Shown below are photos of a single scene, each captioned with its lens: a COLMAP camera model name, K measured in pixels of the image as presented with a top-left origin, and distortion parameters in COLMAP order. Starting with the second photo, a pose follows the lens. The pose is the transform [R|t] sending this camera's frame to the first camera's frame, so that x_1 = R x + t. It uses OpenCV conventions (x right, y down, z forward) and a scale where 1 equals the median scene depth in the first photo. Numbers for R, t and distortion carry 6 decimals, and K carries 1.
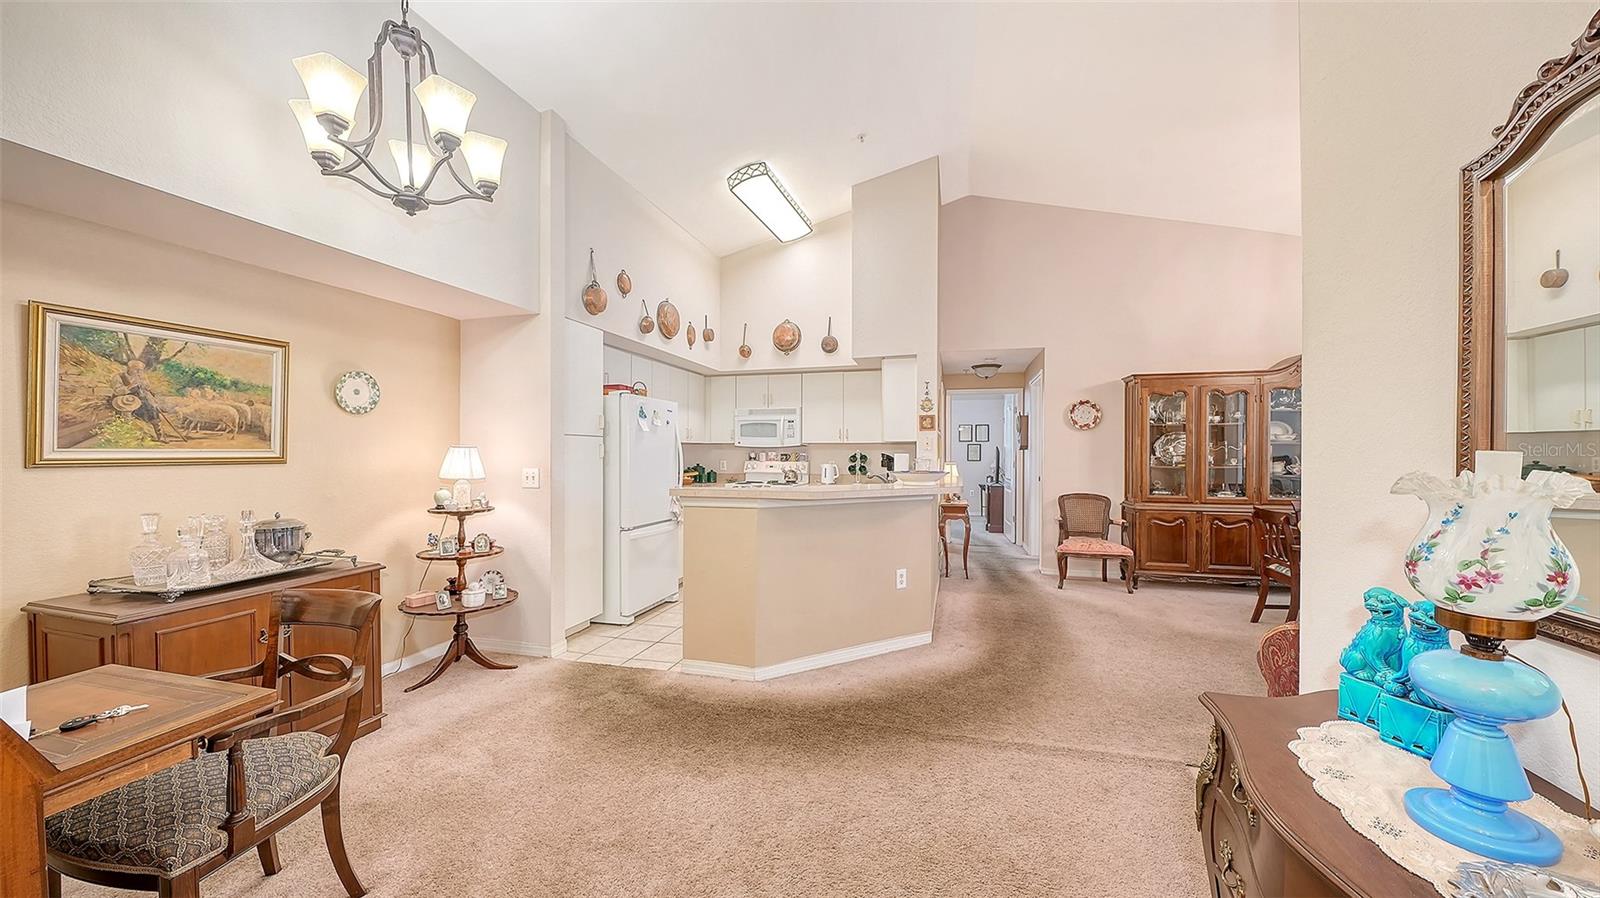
lens RADIAL K [[551.8, 0, 797.8], [0, 551.8, 451.3], [0, 0, 1]] dist [-0.005821, -0.000255]
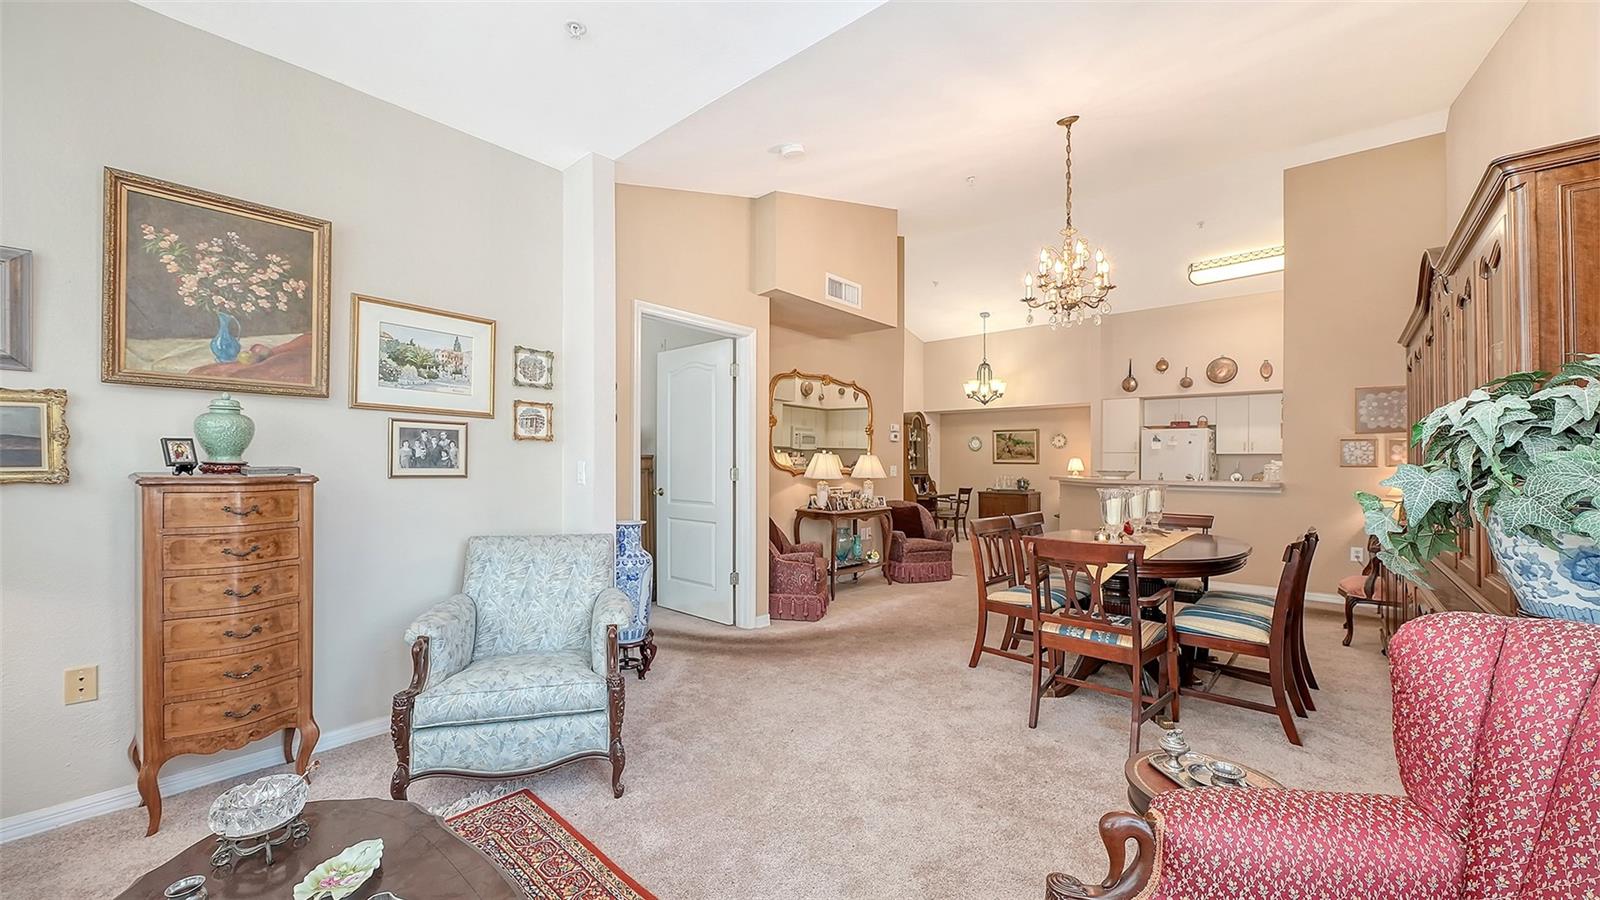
lens RADIAL K [[595.8, 0, 793.7], [0, 595.8, 451.6], [0, 0, 1]] dist [-0.006846, -0.000277]
pose [[-0.437927, -0.023973, -0.898691, 1.818470], [-0.011539, 0.999712, -0.021045, 0.023940], [0.898936, 0.001154, -0.438078, 0.736336]]
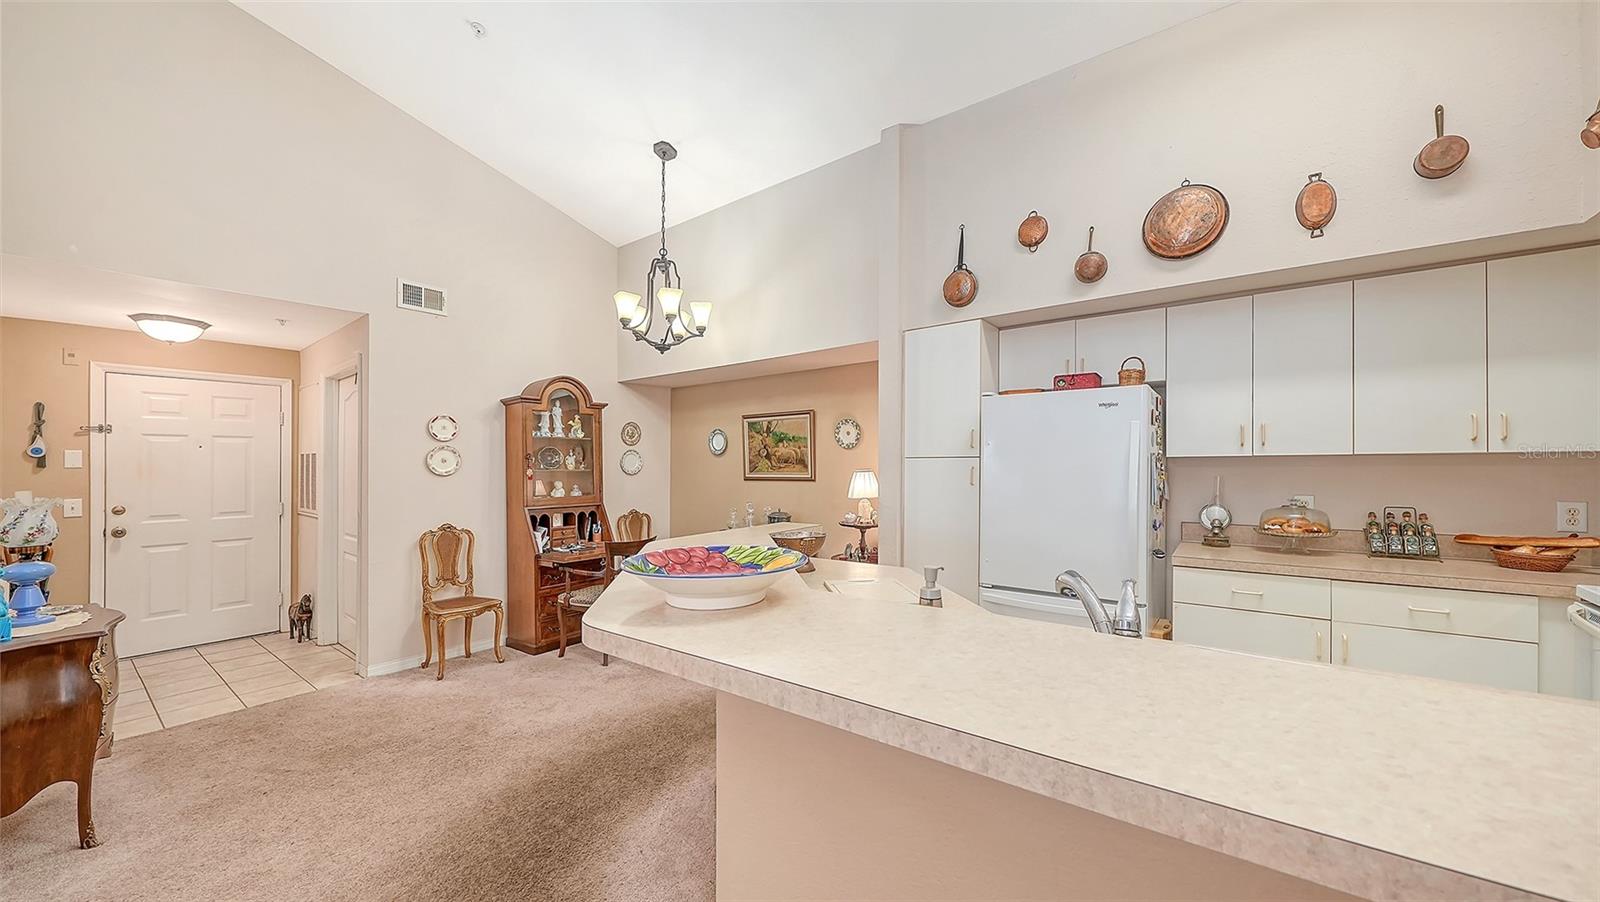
lens RADIAL K [[561.8, 0, 812.7], [0, 561.8, 464.5], [0, 0, 1]] dist [-0.007726, -0.000201]
pose [[-0.344588, -0.003741, -0.938747, 0.410138], [0.005199, 0.999969, -0.005893, -0.011379], [0.938740, -0.006911, -0.344558, 0.934861]]
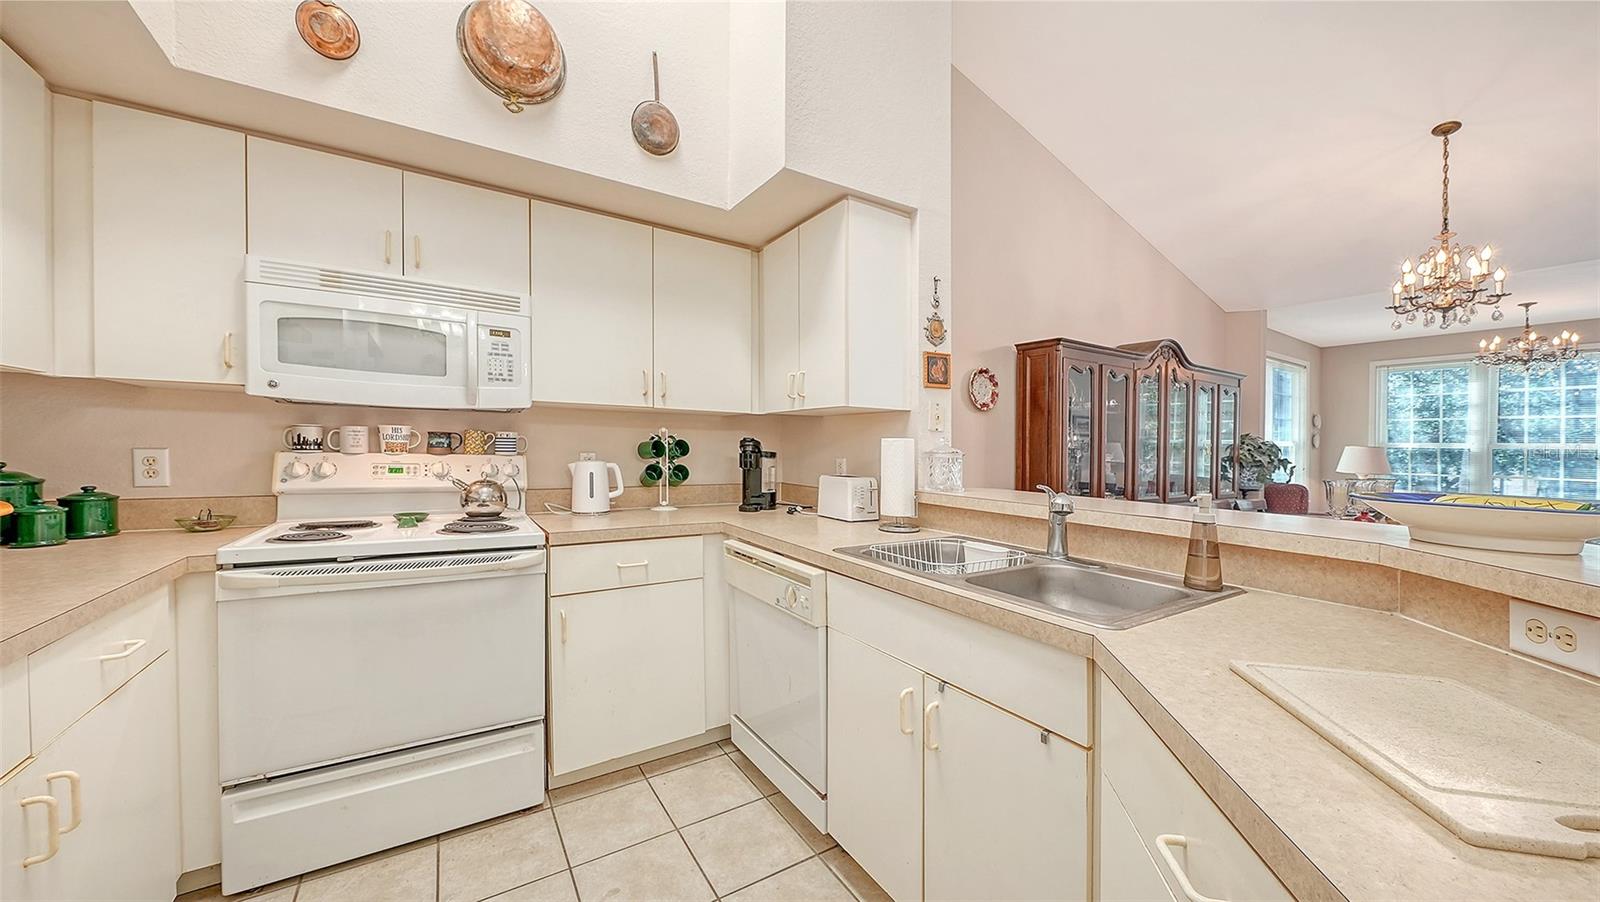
lens RADIAL K [[561.8, 0, 821.2], [0, 561.8, 457.8], [0, 0, 1]] dist [-0.007726, -0.000201]
pose [[0.660980, -0.001067, 0.750403, -0.185238], [-0.019604, 0.999633, 0.018690, 0.013583], [-0.750147, -0.027065, 0.660716, 0.861820]]
